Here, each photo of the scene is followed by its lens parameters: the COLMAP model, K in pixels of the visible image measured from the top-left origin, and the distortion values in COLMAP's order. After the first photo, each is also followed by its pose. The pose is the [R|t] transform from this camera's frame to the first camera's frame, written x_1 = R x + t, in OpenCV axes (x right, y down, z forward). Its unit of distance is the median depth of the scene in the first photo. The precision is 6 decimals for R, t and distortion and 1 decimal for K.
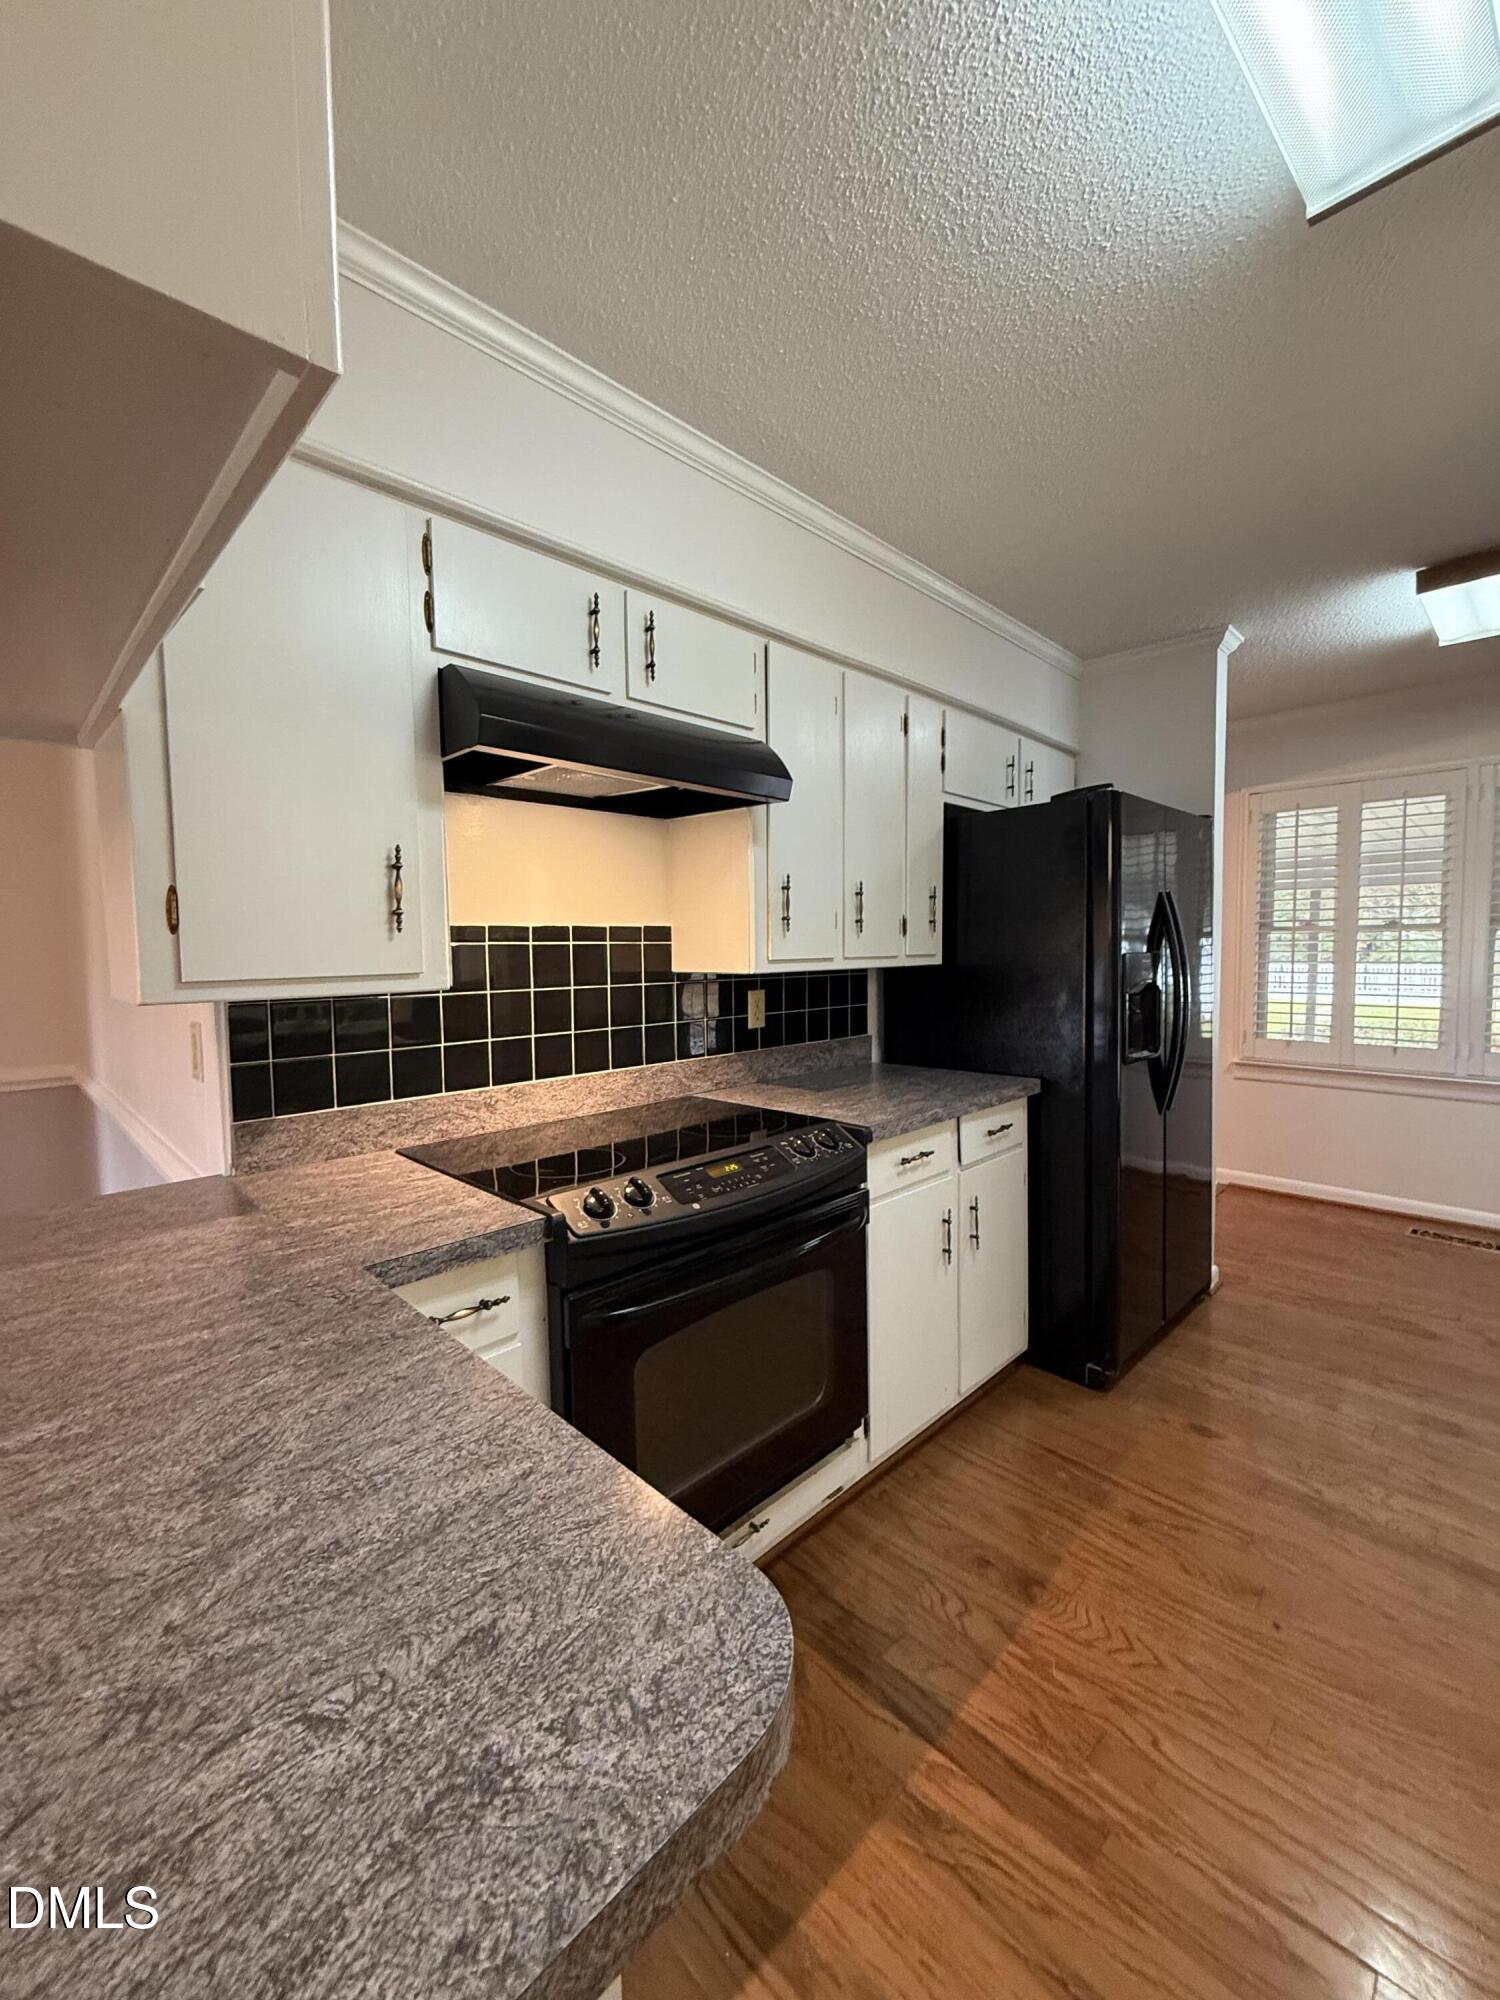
lens RADIAL K [[797.6, 0, 753.7], [0, 797.6, 993.8], [0, 0, 1]] dist [-0.000195, -0.000203]
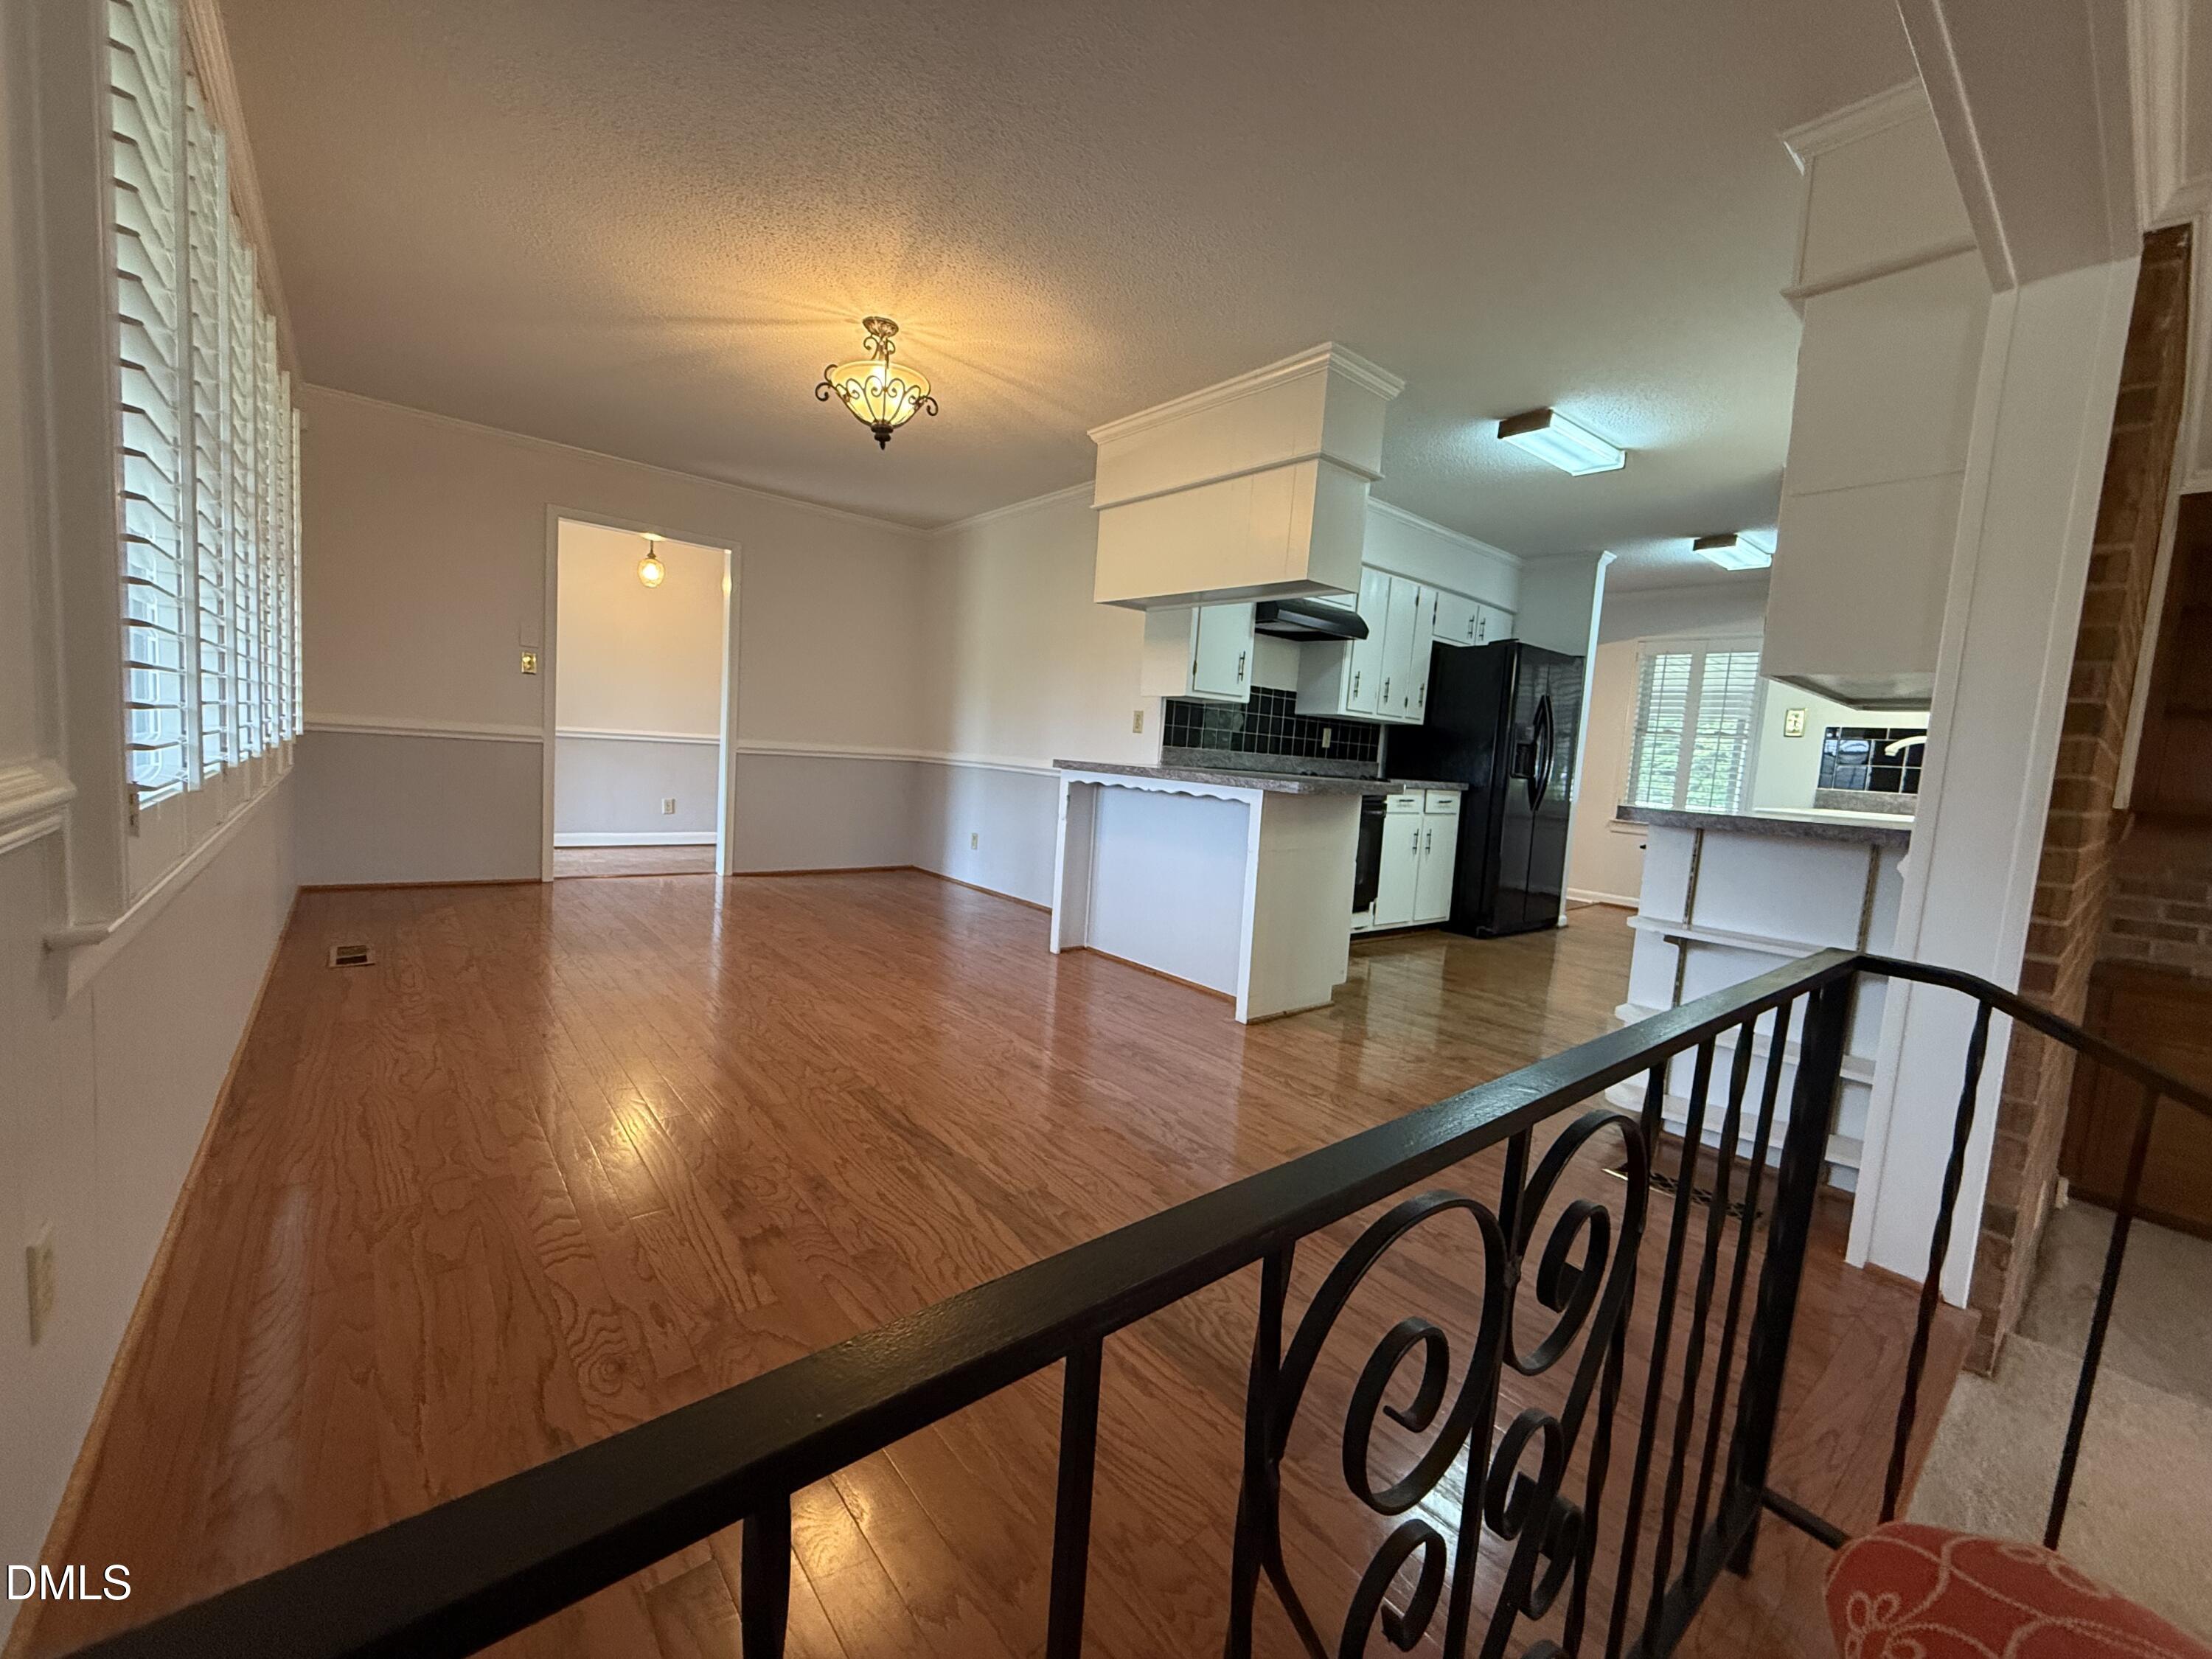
lens RADIAL K [[882.2, 0, 1094.5], [0, 882.2, 832.4], [0, 0, 1]] dist [-0.000195, -0.000203]
pose [[0.991622, 0.089261, -0.093376, -0.414366], [-0.085969, 0.995546, 0.038702, 0.262082], [0.096415, -0.030351, 0.994878, -1.515410]]
